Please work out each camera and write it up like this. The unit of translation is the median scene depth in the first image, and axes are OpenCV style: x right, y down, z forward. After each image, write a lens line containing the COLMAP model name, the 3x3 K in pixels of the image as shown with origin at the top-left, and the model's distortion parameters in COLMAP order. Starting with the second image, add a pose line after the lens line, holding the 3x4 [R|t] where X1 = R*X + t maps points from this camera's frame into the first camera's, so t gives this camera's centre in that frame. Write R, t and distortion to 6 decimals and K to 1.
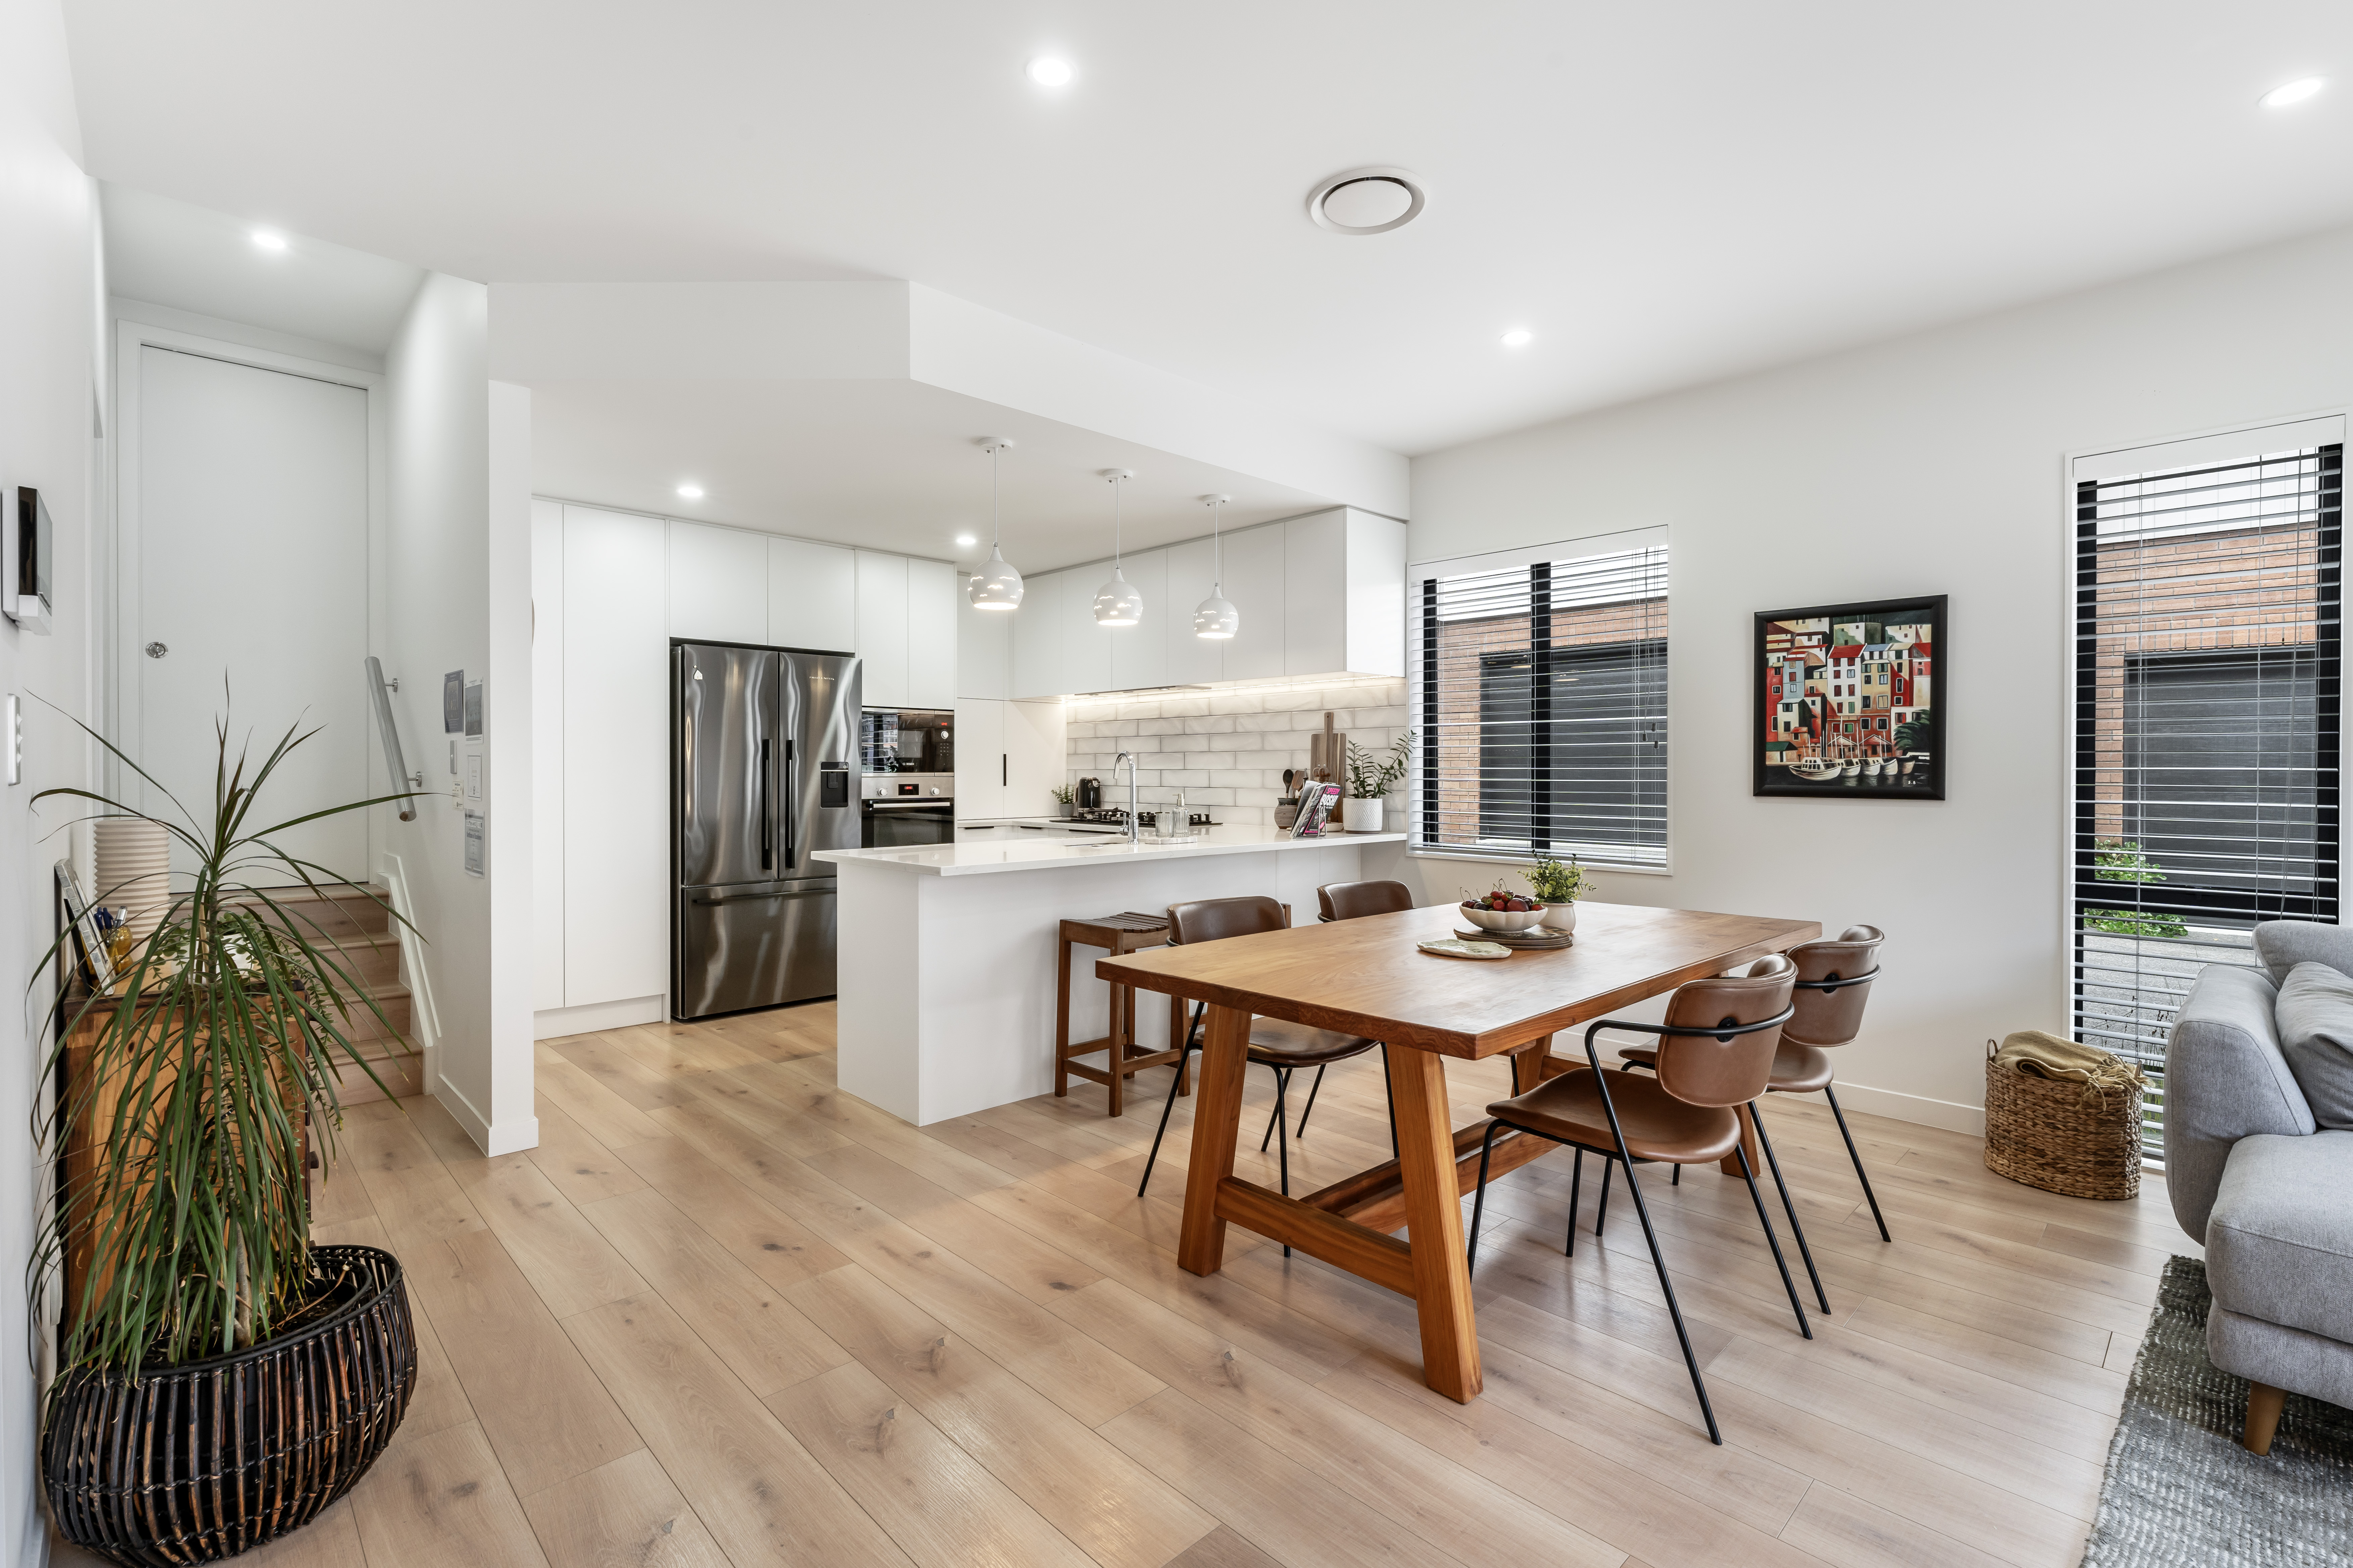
lens RADIAL K [[1091.8, 0, 1174.0], [0, 1091.8, 773.3], [0, 0, 1]] dist [0.001336, -0.000035]
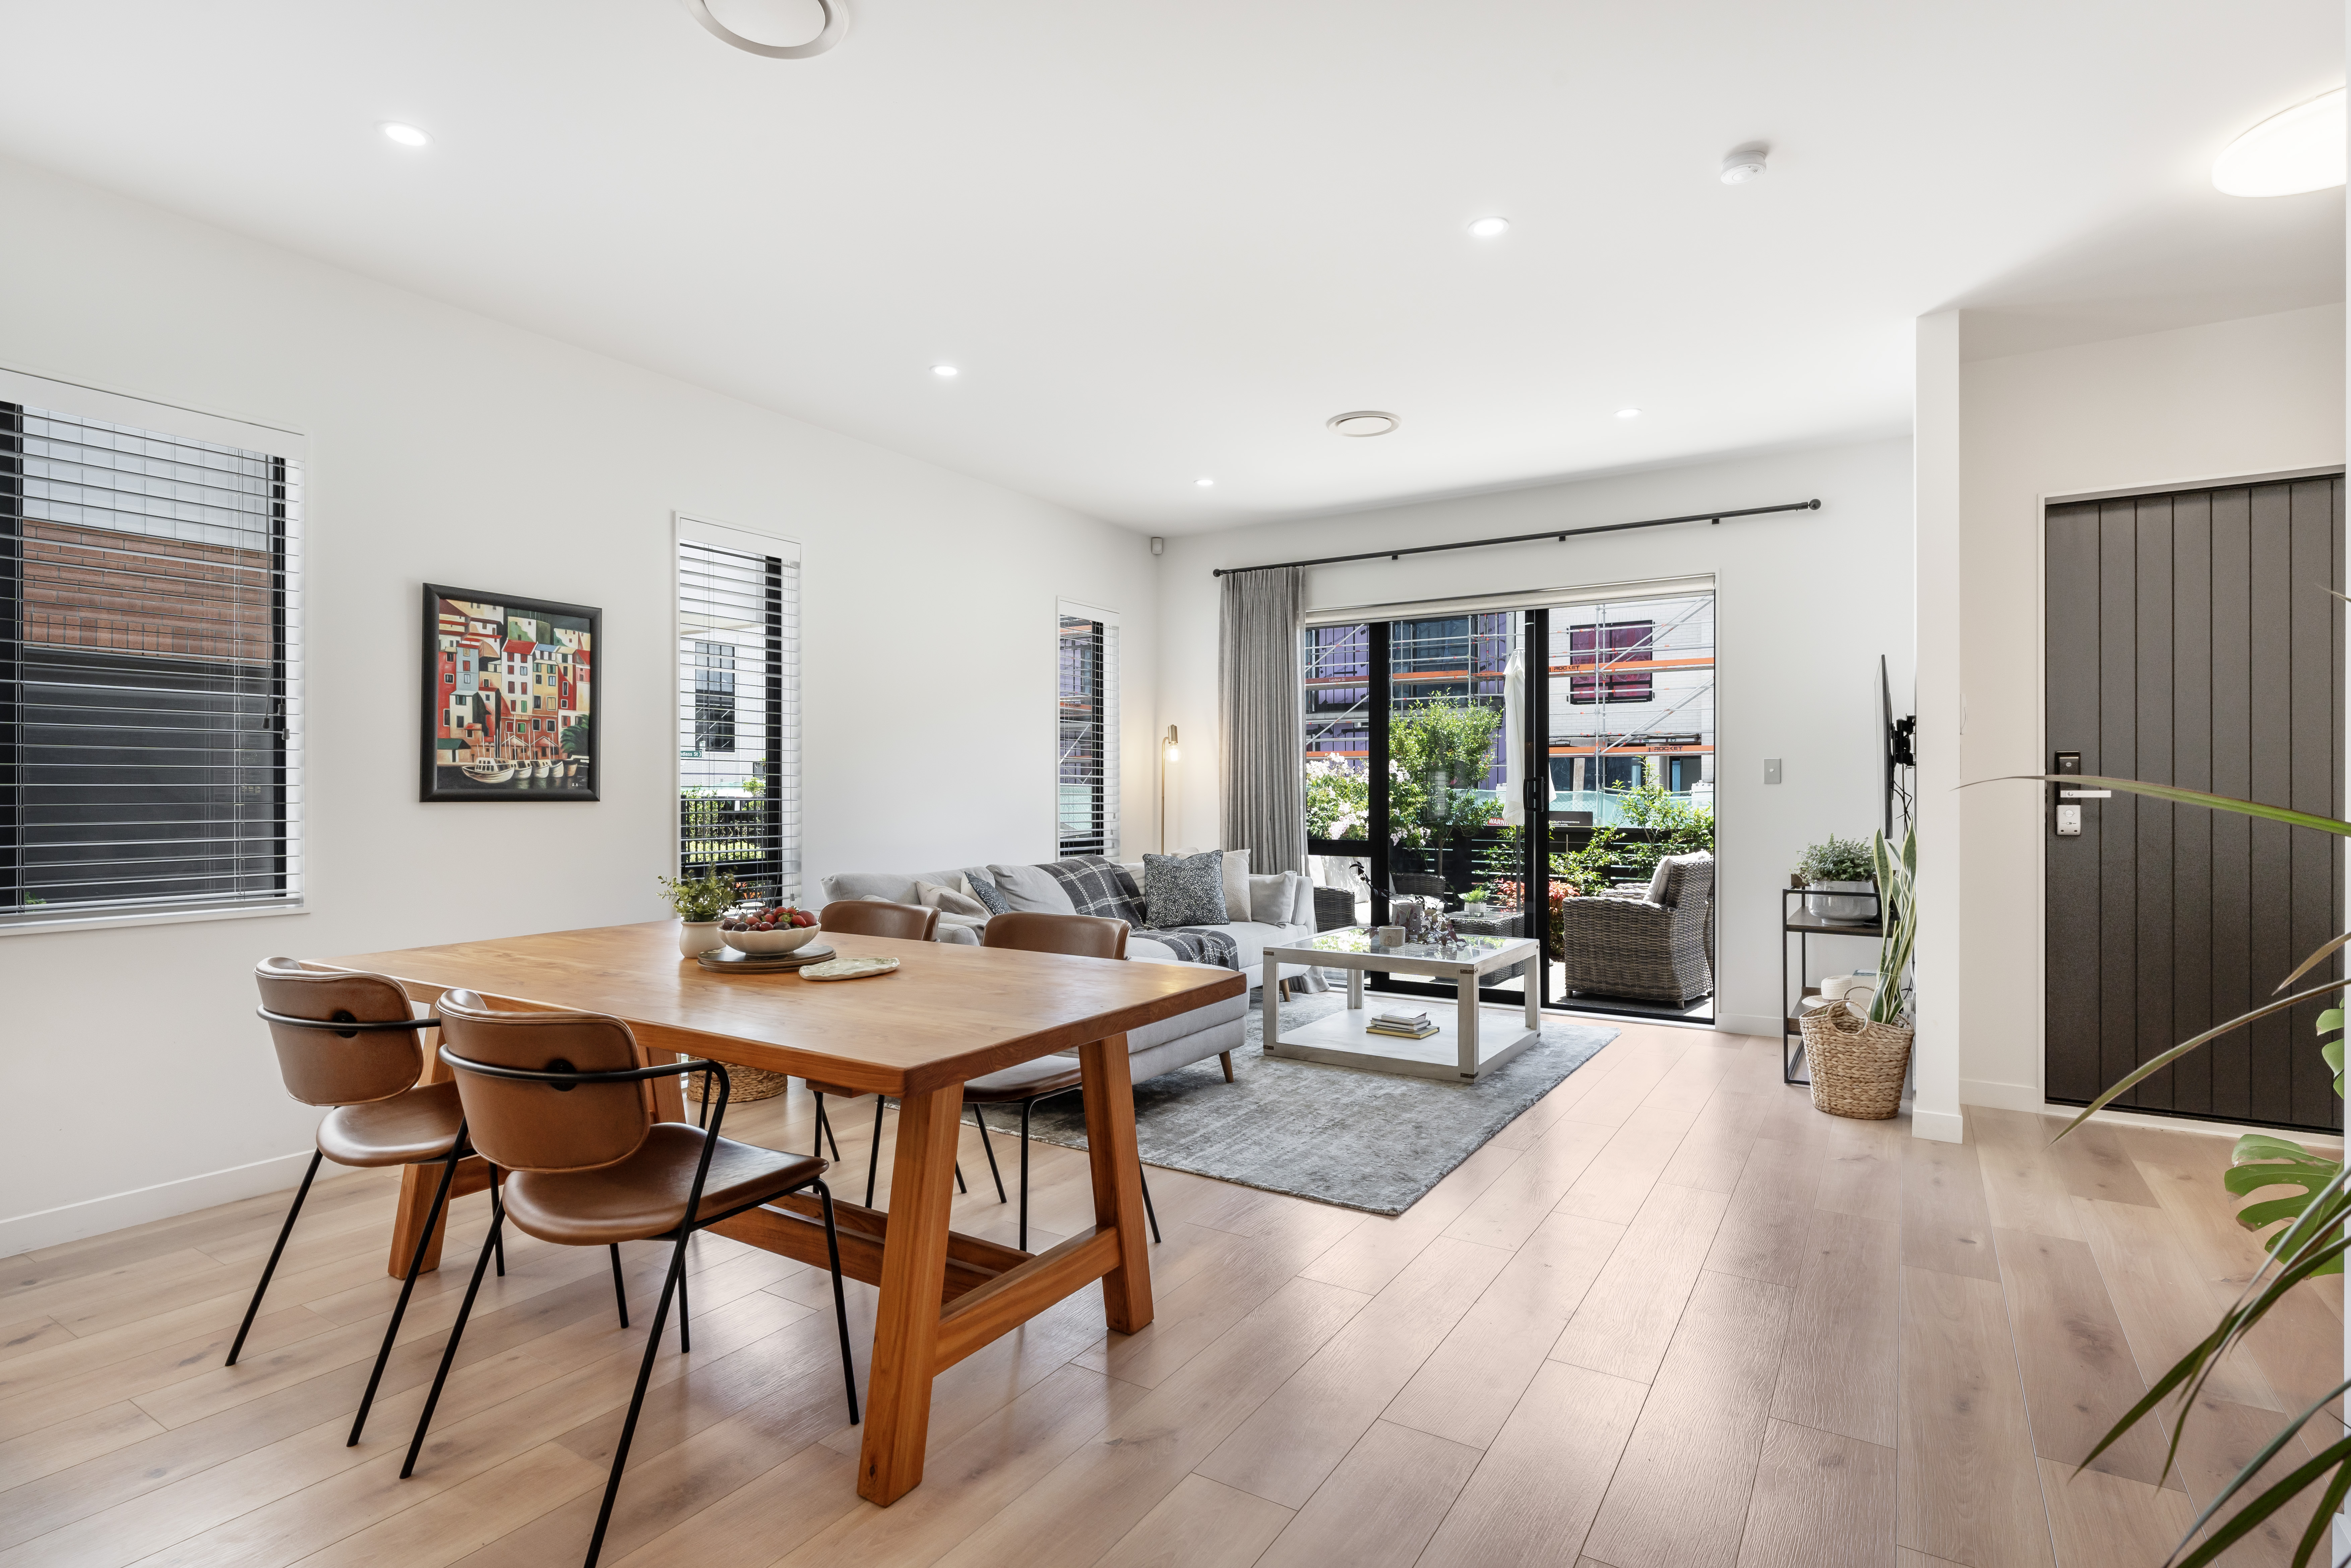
lens RADIAL K [[1149.0, 0, 1173.7], [0, 1149.0, 790.9], [0, 0, 1]] dist [0.004172, 0.000297]
pose [[-0.215703, 0.000198, 0.976459, -0.481493], [0.005405, 0.999985, 0.000991, 0.015510], [-0.976444, 0.005492, -0.215701, 0.662426]]
